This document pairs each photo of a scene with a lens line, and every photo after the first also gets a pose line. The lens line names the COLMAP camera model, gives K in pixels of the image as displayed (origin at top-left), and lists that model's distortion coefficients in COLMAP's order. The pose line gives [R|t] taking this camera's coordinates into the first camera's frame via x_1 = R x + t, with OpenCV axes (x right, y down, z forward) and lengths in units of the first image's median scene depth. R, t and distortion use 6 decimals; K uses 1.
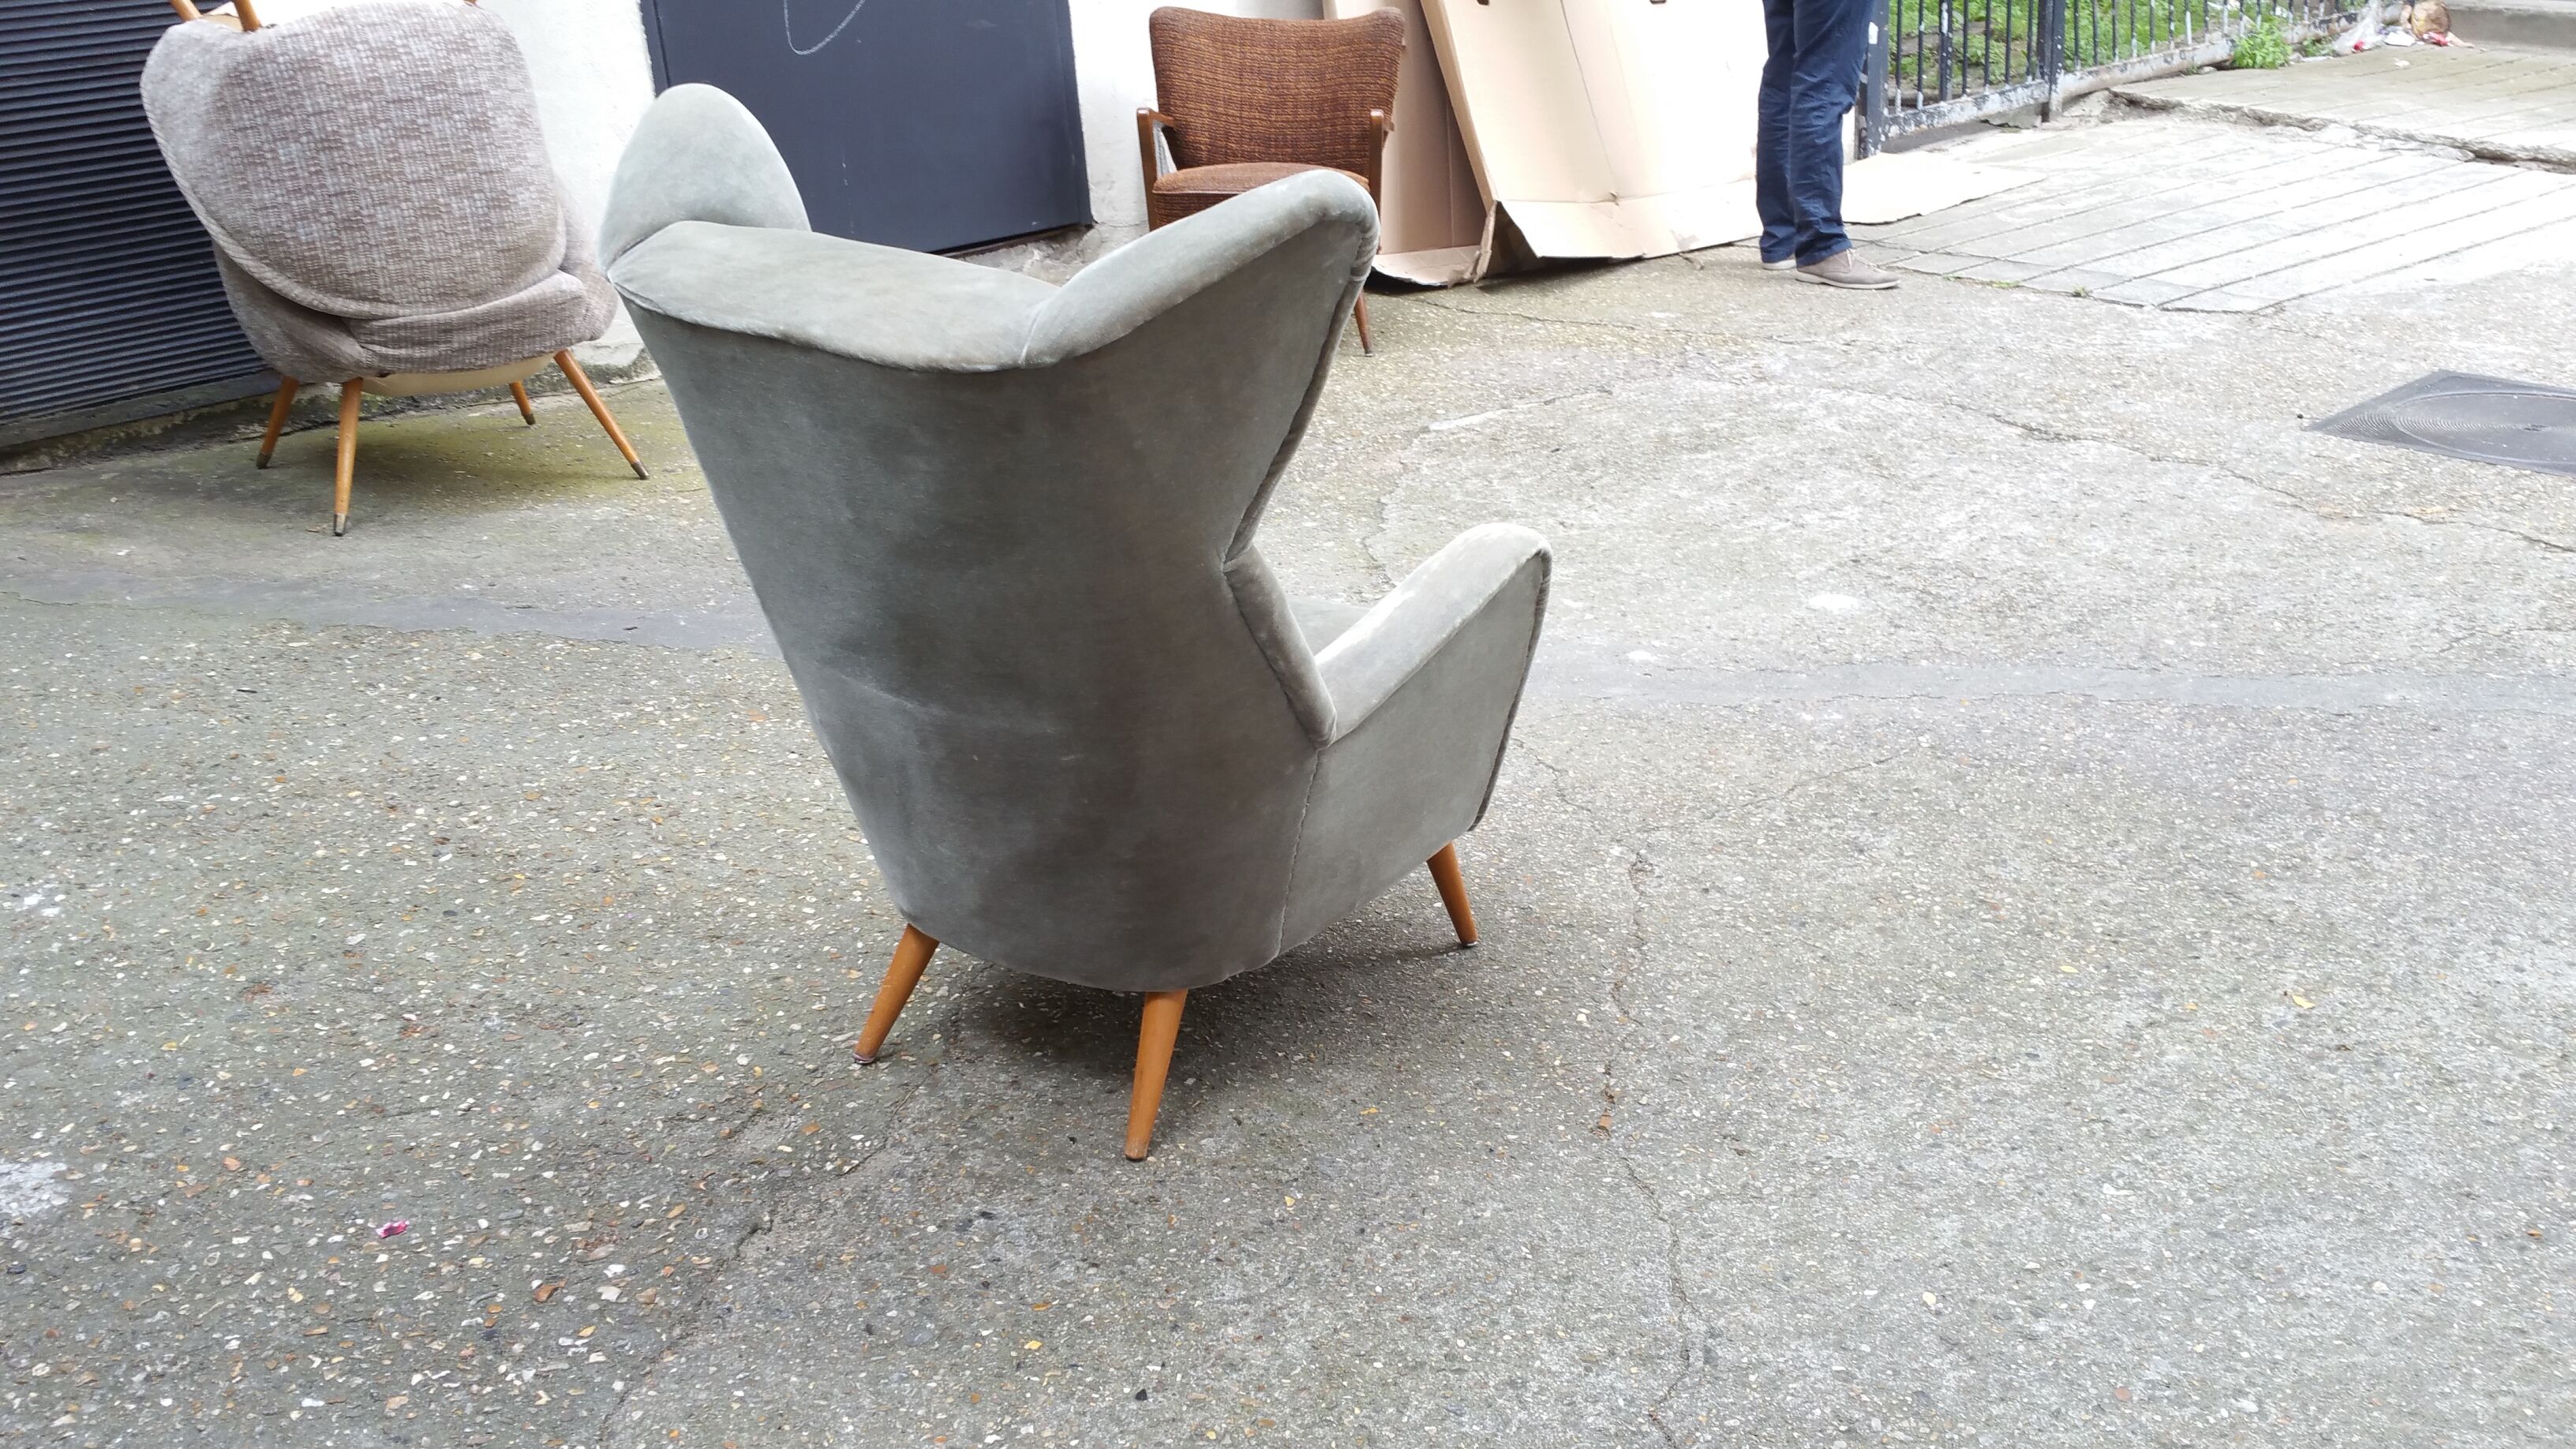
lens RADIAL K [[2461.5, 0, 1287.5], [0, 2461.5, 748.6], [0, 0, 1]] dist [0.057780, 0.000000]
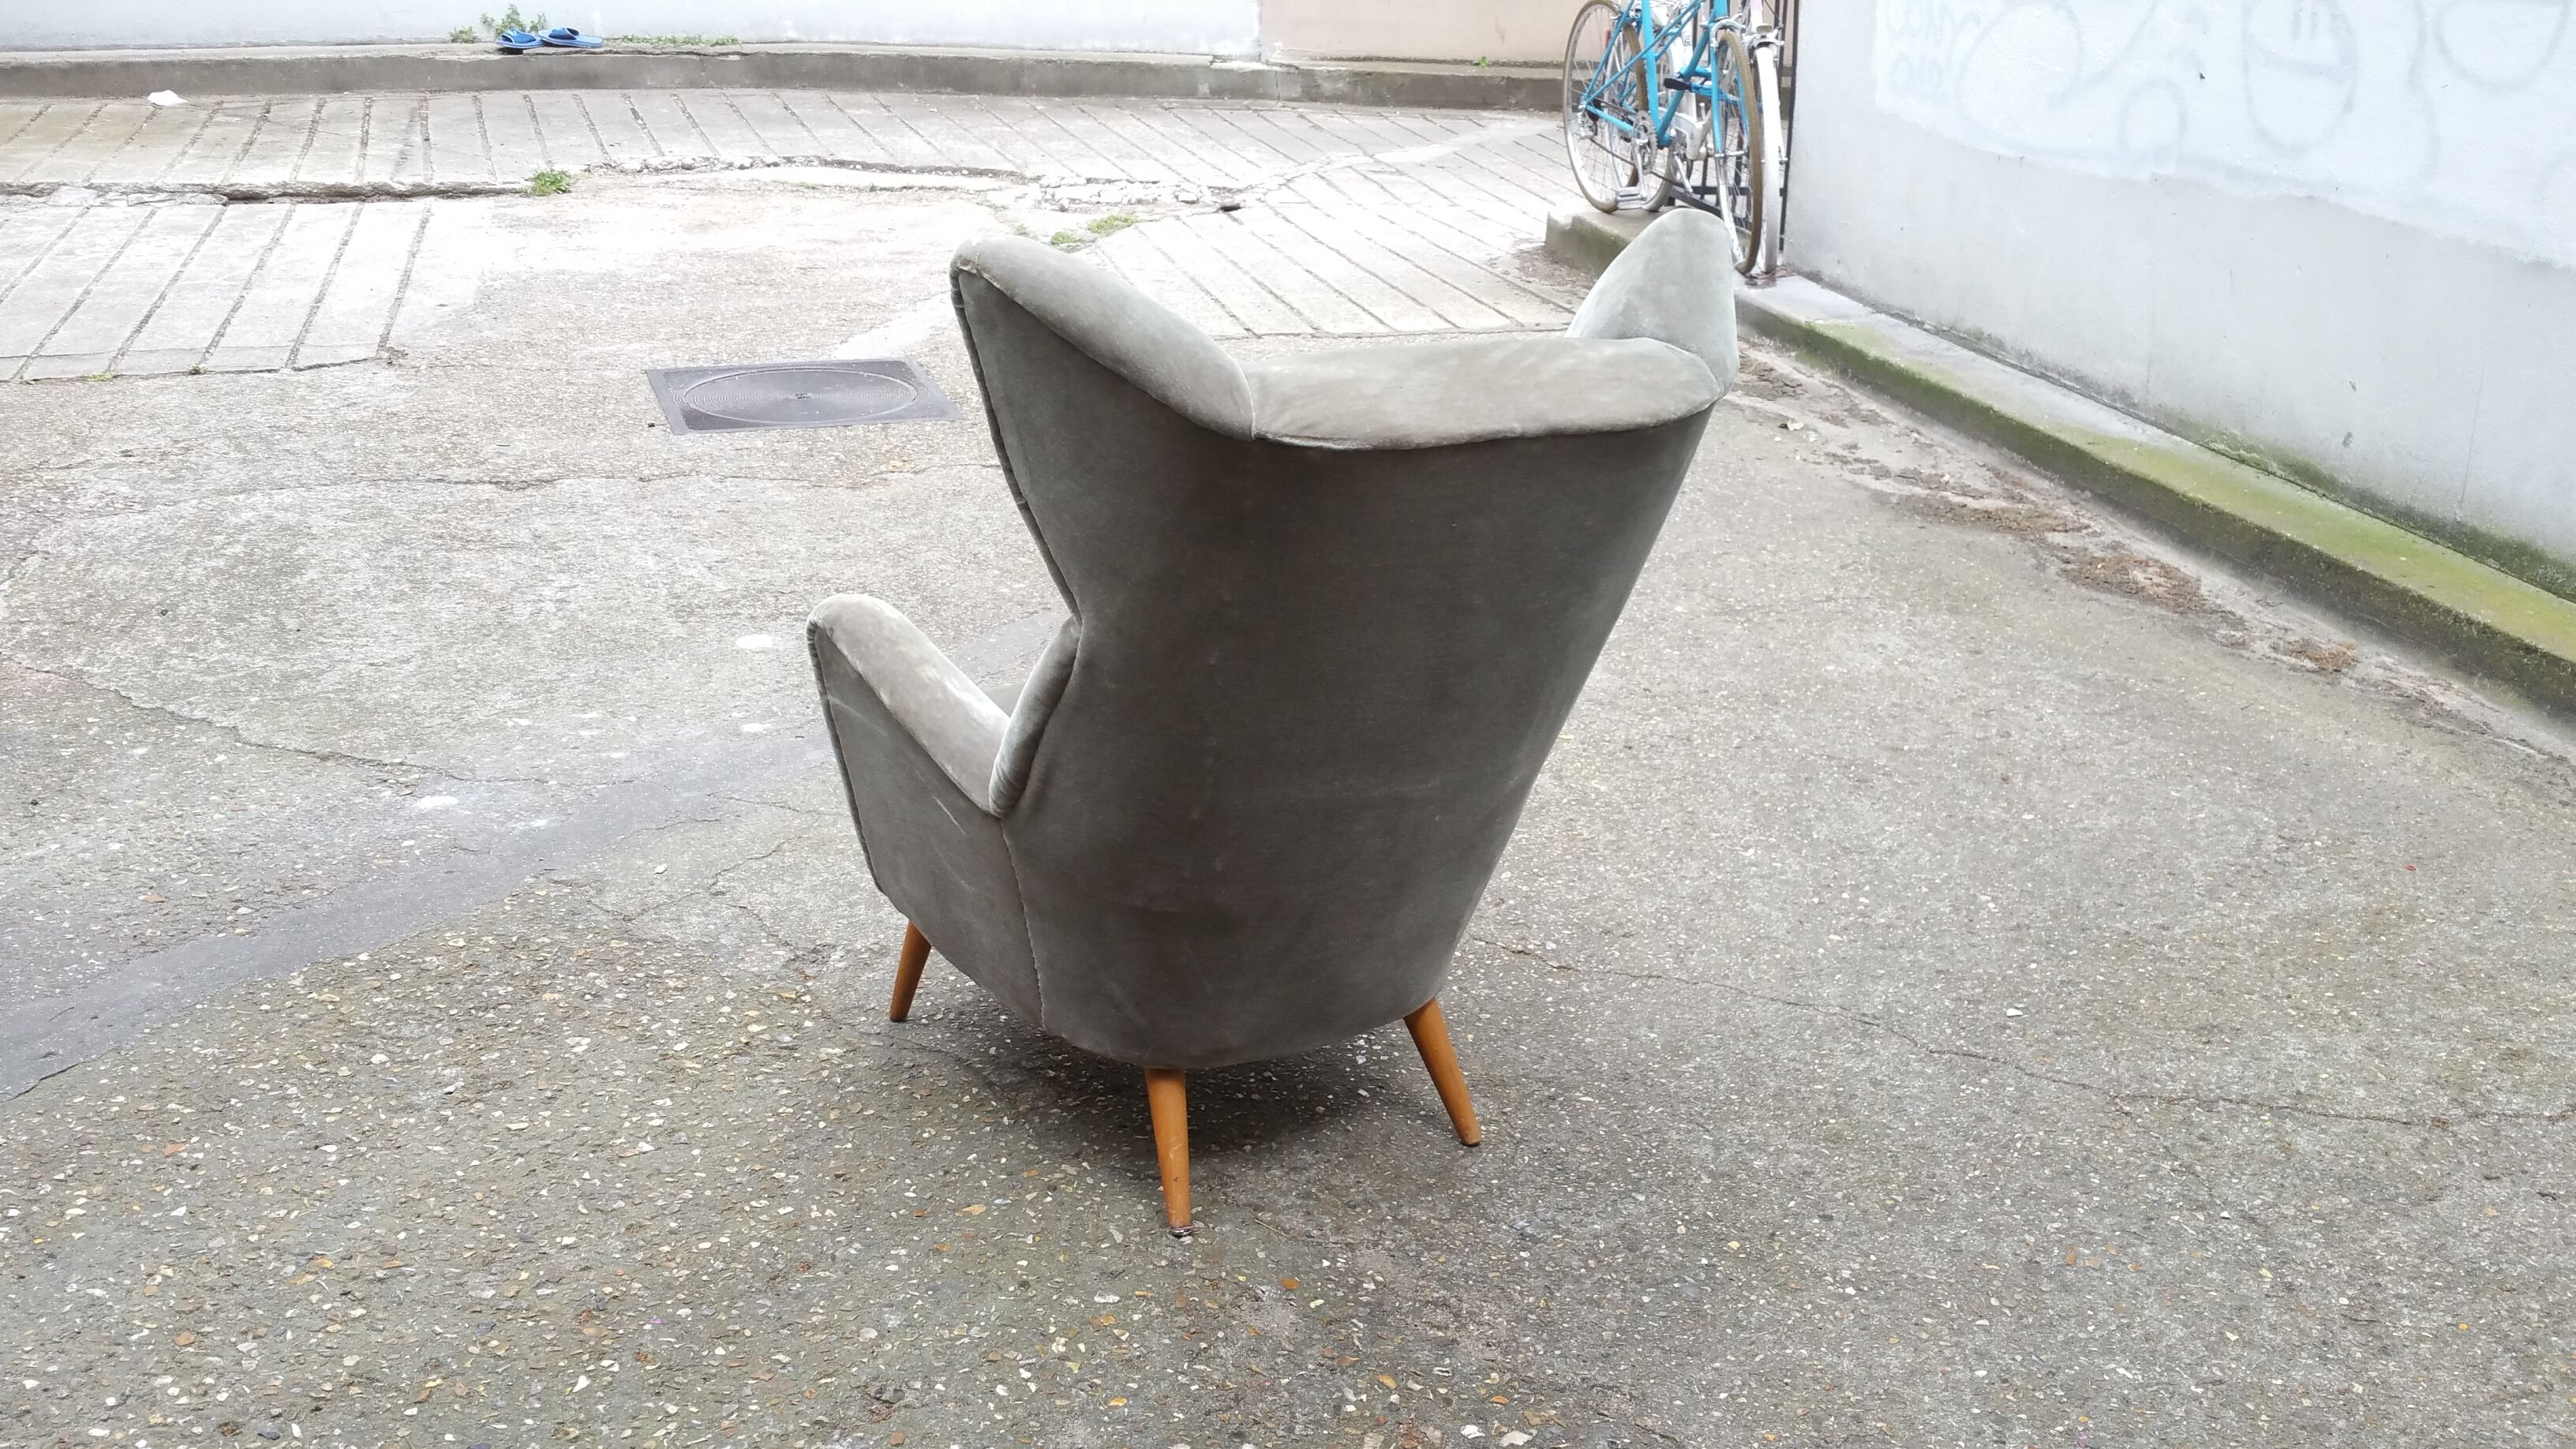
lens RADIAL K [[2461.5, 0, 1312.0], [0, 2461.5, 743.2], [0, 0, 1]] dist [0.057780, 0.000000]
pose [[0.407342, -0.299878, 0.862639, -0.737519], [0.313500, 0.933074, 0.176326, -0.160435], [-0.857782, 0.198613, 0.474091, 0.385500]]
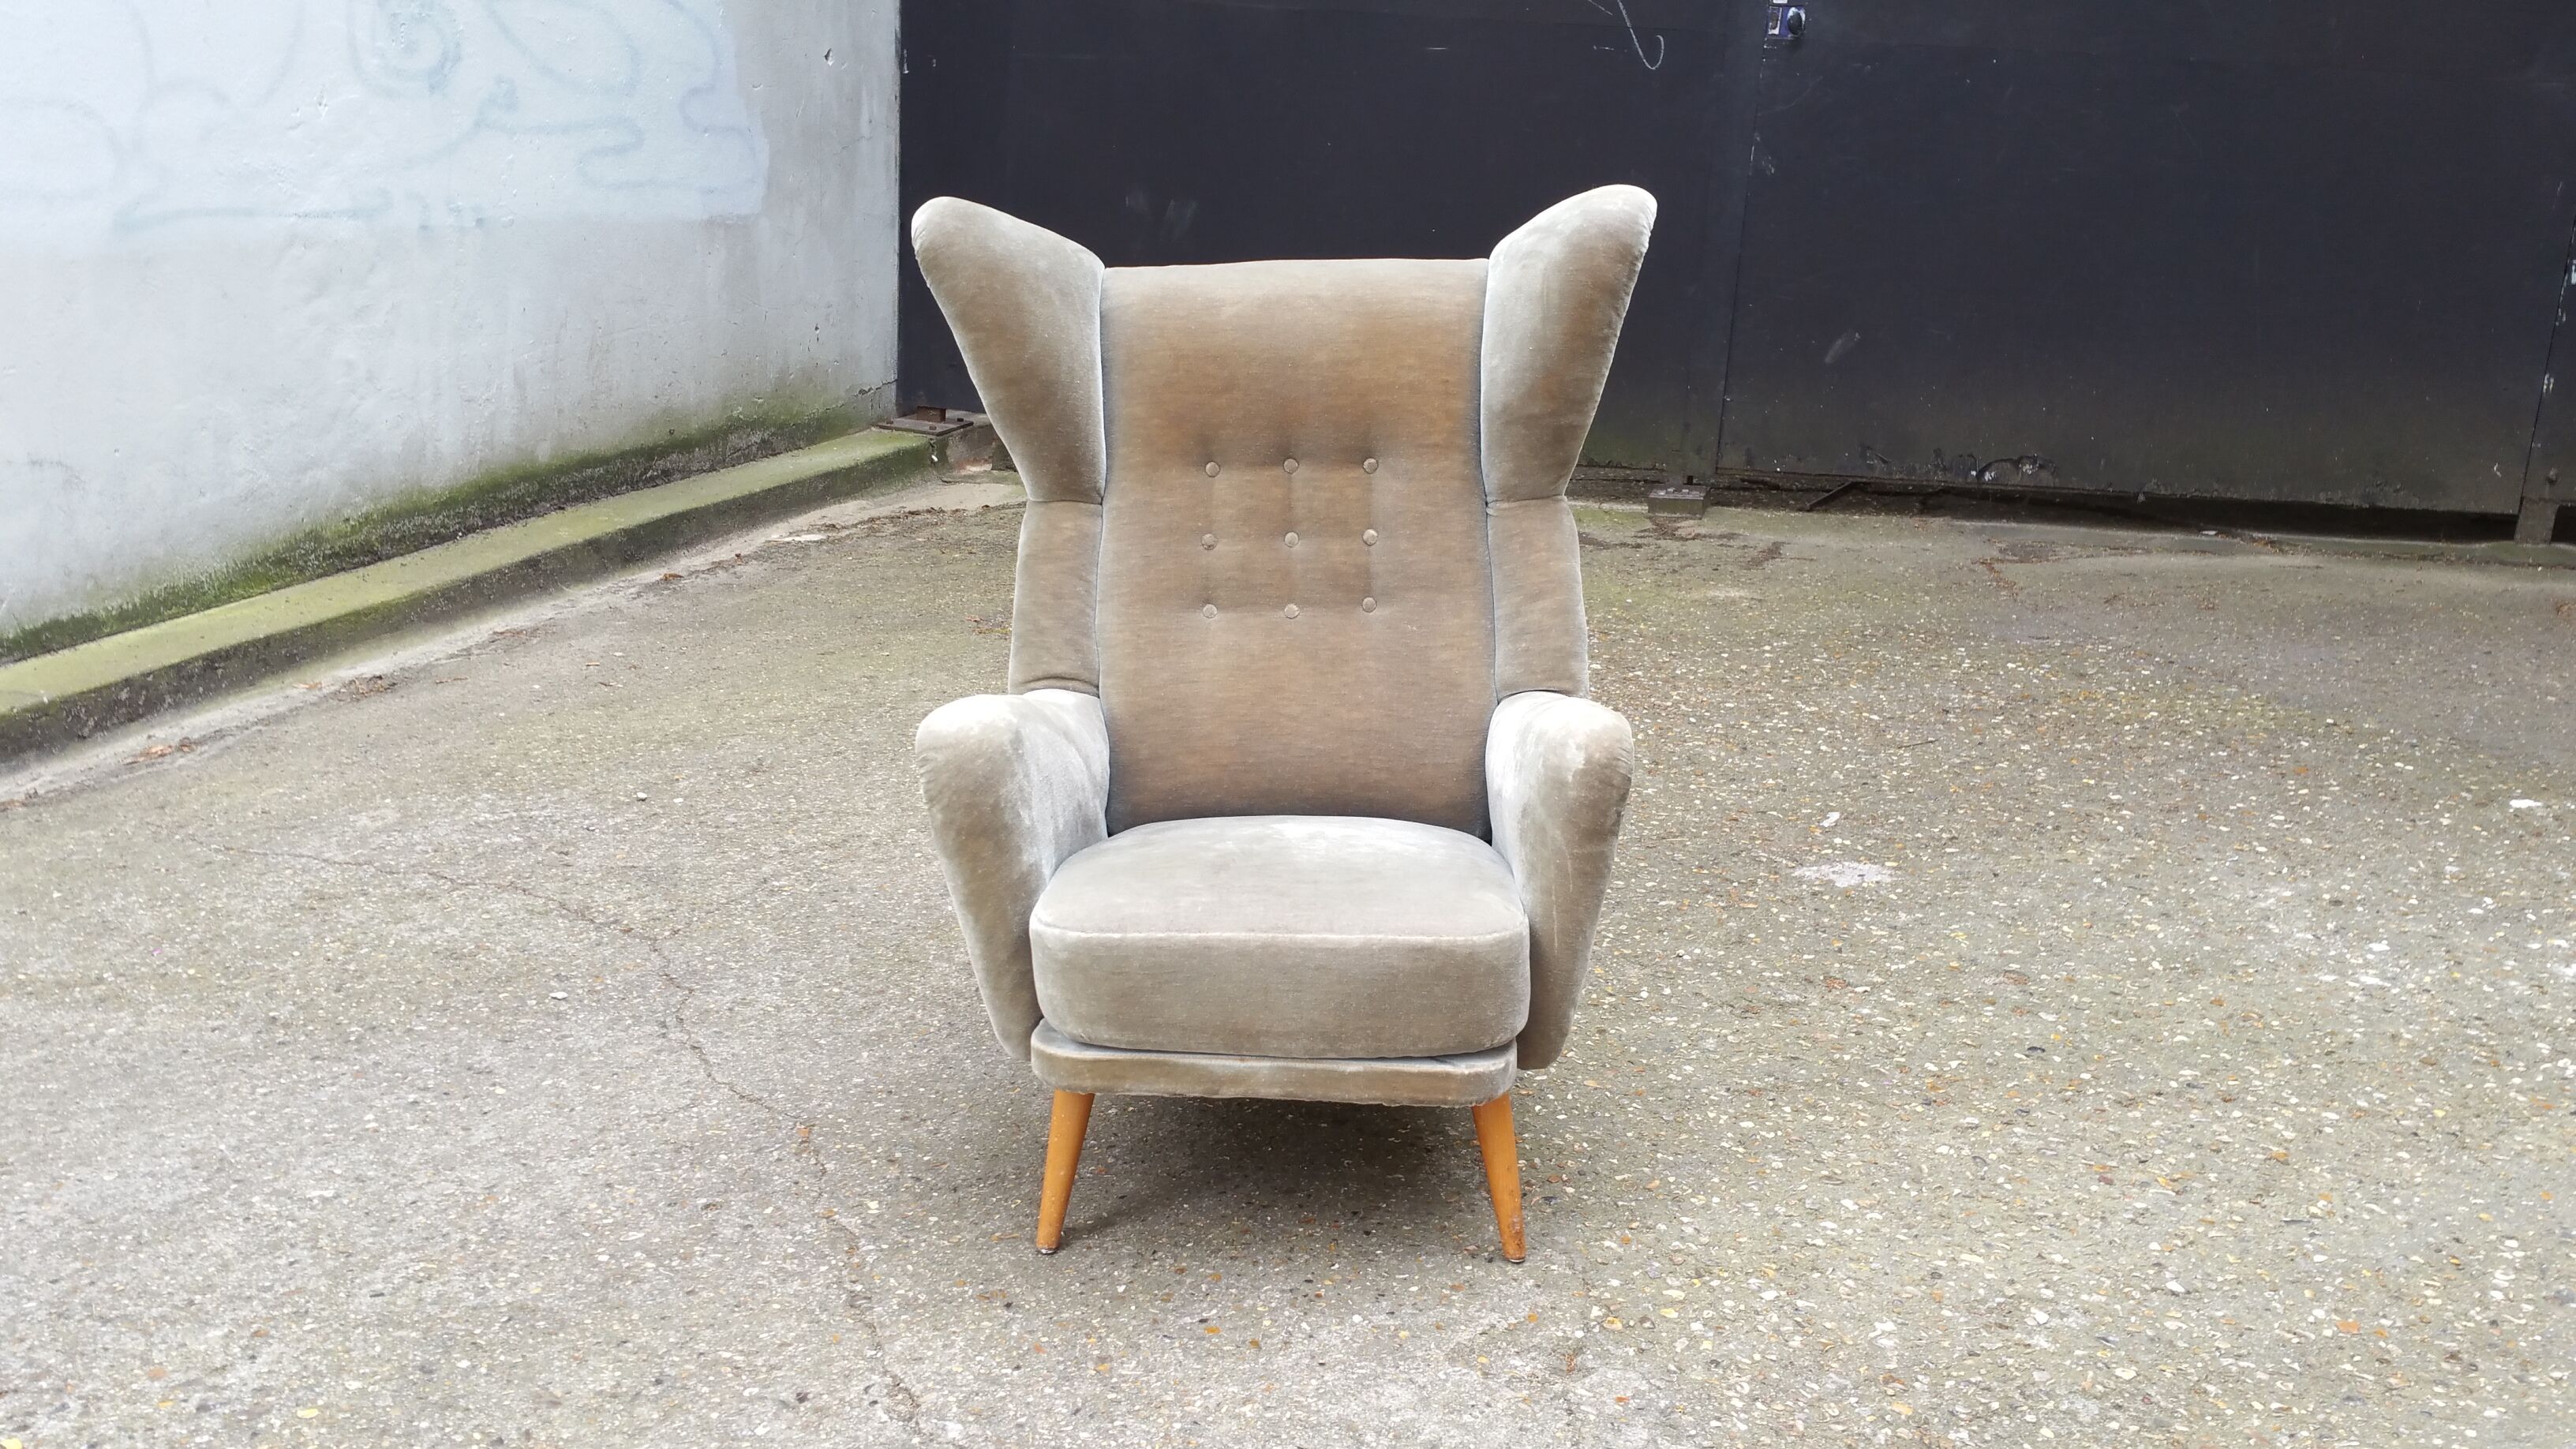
lens RADIAL K [[2461.5, 0, 1311.9], [0, 2461.5, 757.4], [0, 0, 1]] dist [0.057780, 0.000000]
pose [[-0.862332, 0.156622, -0.481510, 0.335156], [-0.179262, 0.794933, 0.579608, -0.501599], [0.473548, 0.586132, -0.657421, 1.334269]]
